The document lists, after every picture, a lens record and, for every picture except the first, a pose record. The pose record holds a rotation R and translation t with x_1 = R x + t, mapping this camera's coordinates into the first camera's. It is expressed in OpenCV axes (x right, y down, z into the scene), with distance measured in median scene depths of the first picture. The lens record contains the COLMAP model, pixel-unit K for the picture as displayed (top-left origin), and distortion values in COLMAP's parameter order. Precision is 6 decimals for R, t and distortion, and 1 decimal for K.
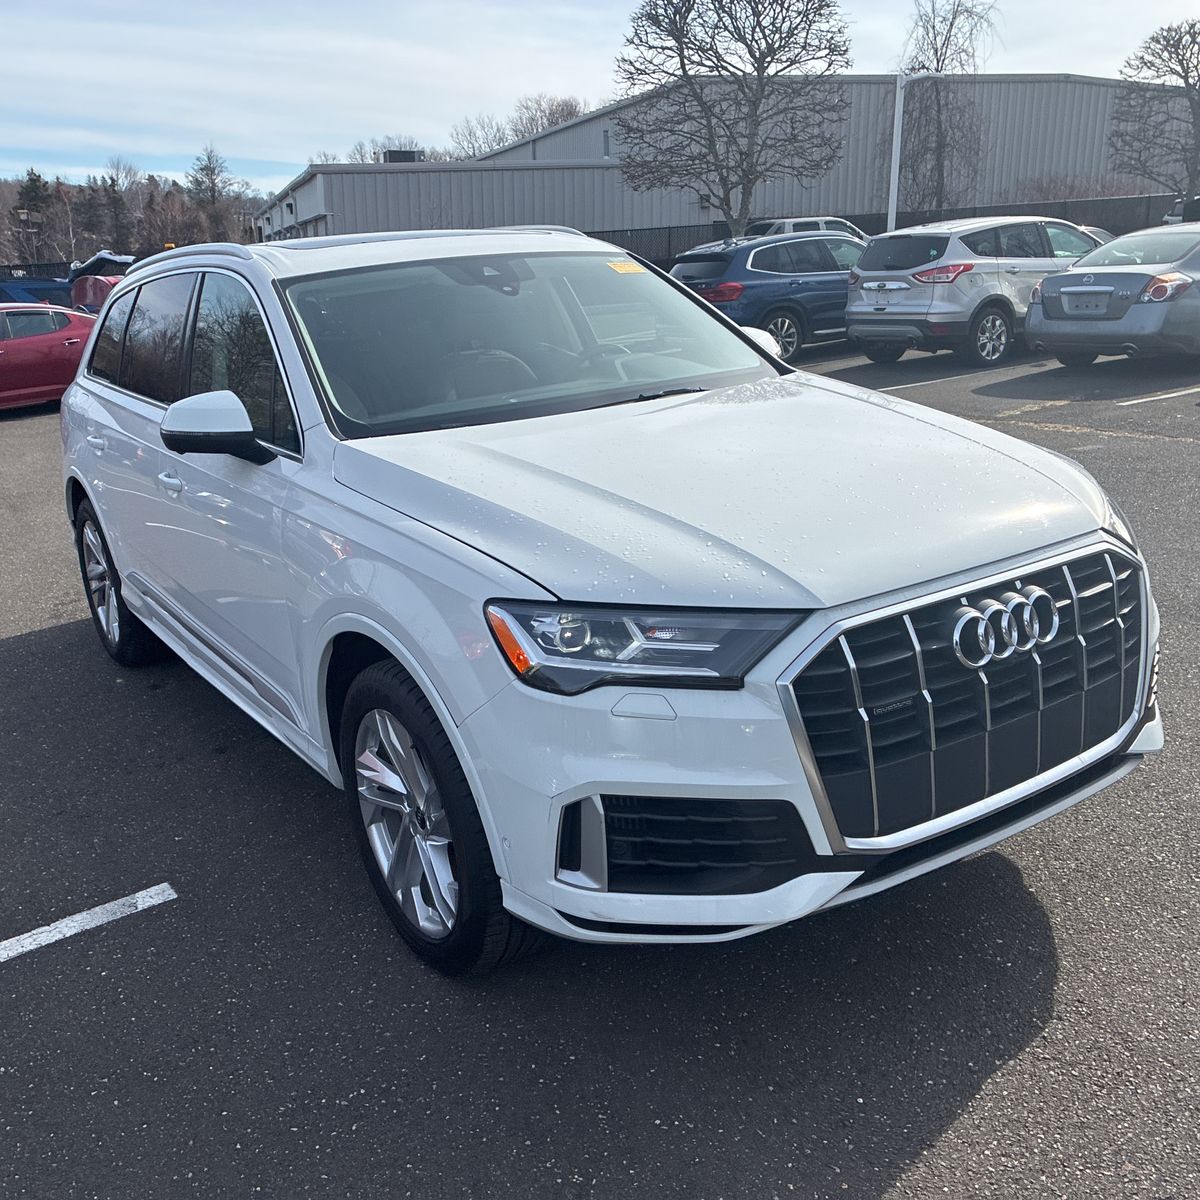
lens RADIAL K [[1238.4, 0, 596.6], [0, 1238.4, 592.1], [0, 0, 1]] dist [0.021476, 0.000000]
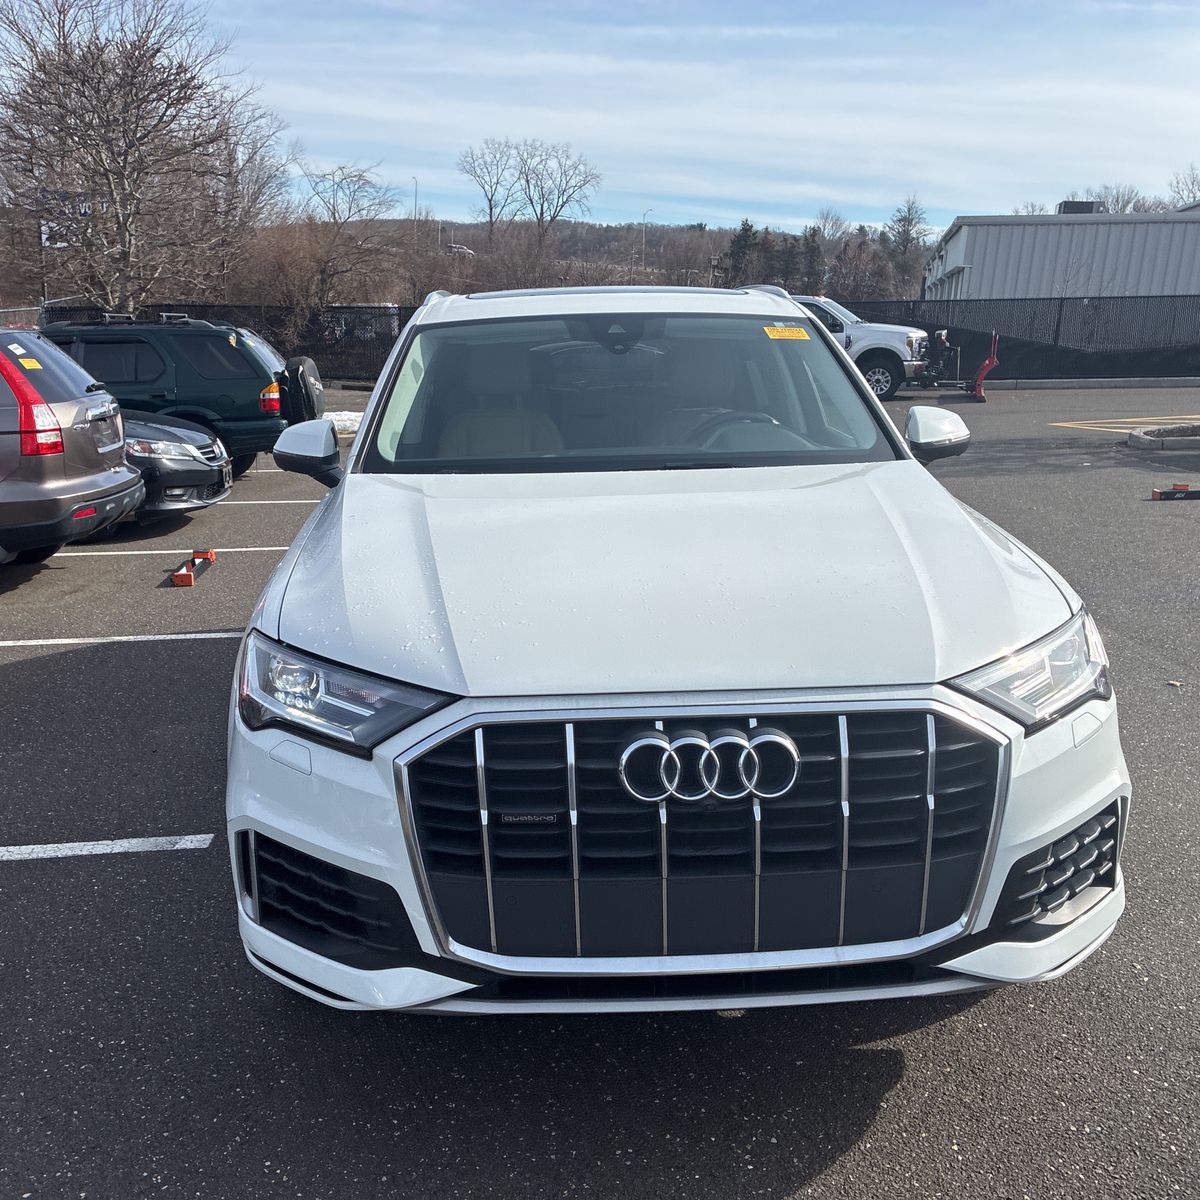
lens RADIAL K [[1238.4, 0, 600.3], [0, 1238.4, 607.2], [0, 0, 1]] dist [0.021476, 0.000000]
pose [[0.852195, 0.164290, -0.496761, 0.671291], [-0.176861, 0.983989, 0.022021, -0.085931], [0.492426, 0.069091, 0.867608, 0.207061]]
